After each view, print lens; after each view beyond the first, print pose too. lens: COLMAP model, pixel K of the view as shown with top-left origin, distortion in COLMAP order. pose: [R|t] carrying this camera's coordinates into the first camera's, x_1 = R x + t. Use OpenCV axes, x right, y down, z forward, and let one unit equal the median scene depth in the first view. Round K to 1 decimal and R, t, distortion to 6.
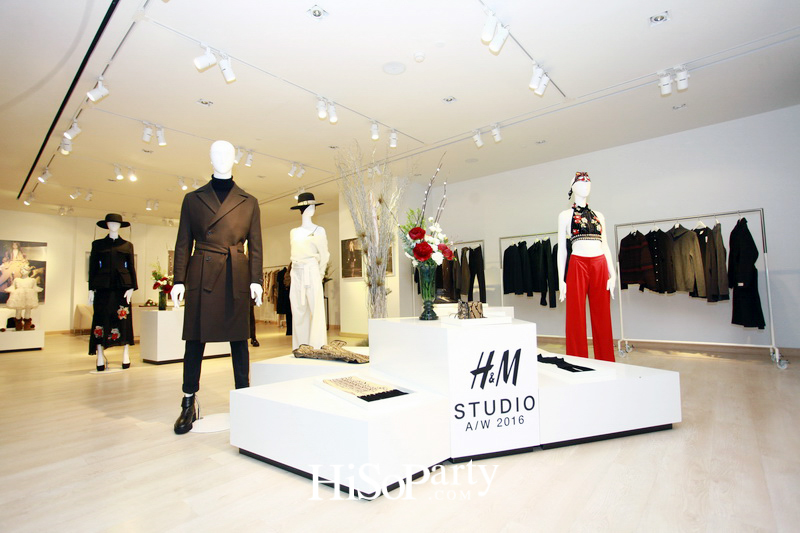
lens RADIAL K [[399.1, 0, 407.6], [0, 399.1, 269.4], [0, 0, 1]] dist [-0.027991, 0.001613]
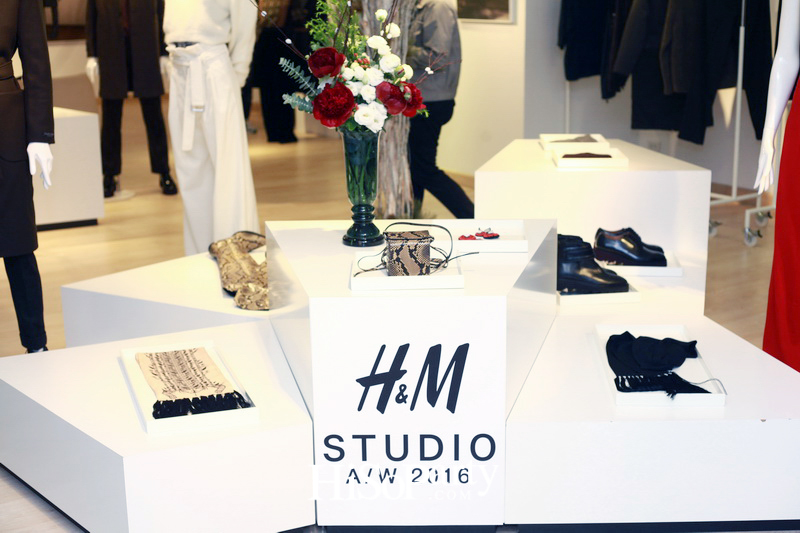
lens RADIAL K [[1248.9, 0, 400.0], [0, 1248.9, 266.5], [0, 0, 1]] dist [-0.064621, -0.031826]
pose [[0.958710, 0.078630, -0.273299, 0.494673], [0.005571, 0.955640, 0.294486, -0.277158], [0.284331, -0.283849, 0.915743, -0.327796]]
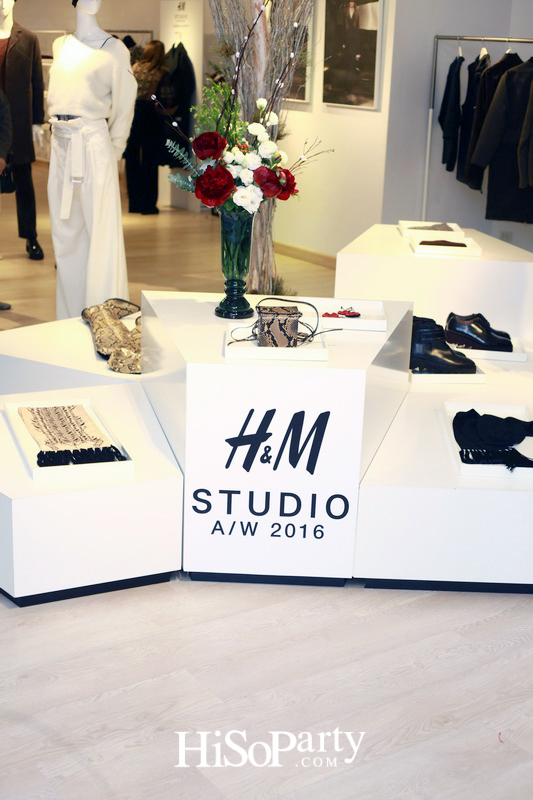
lens RADIAL K [[1248.9, 0, 266.5], [0, 1248.9, 400.0], [0, 0, 1]] dist [-0.064621, -0.031826]
pose [[0.958335, 0.137736, -0.250247, 0.499976], [-0.046770, 0.939906, 0.338215, -0.307463], [0.281793, -0.312419, 0.907186, -0.444432]]
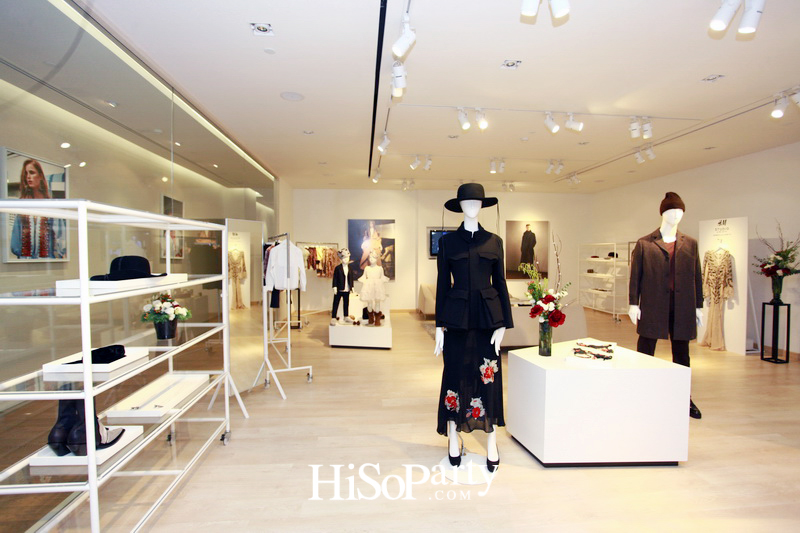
lens RADIAL K [[399.1, 0, 407.6], [0, 399.1, 269.4], [0, 0, 1]] dist [-0.027991, 0.001613]
pose [[0.742027, 0.042511, -0.669021, -0.792939], [0.031411, 0.994686, 0.098043, -0.144425], [0.669634, -0.093765, 0.736749, 0.955281]]
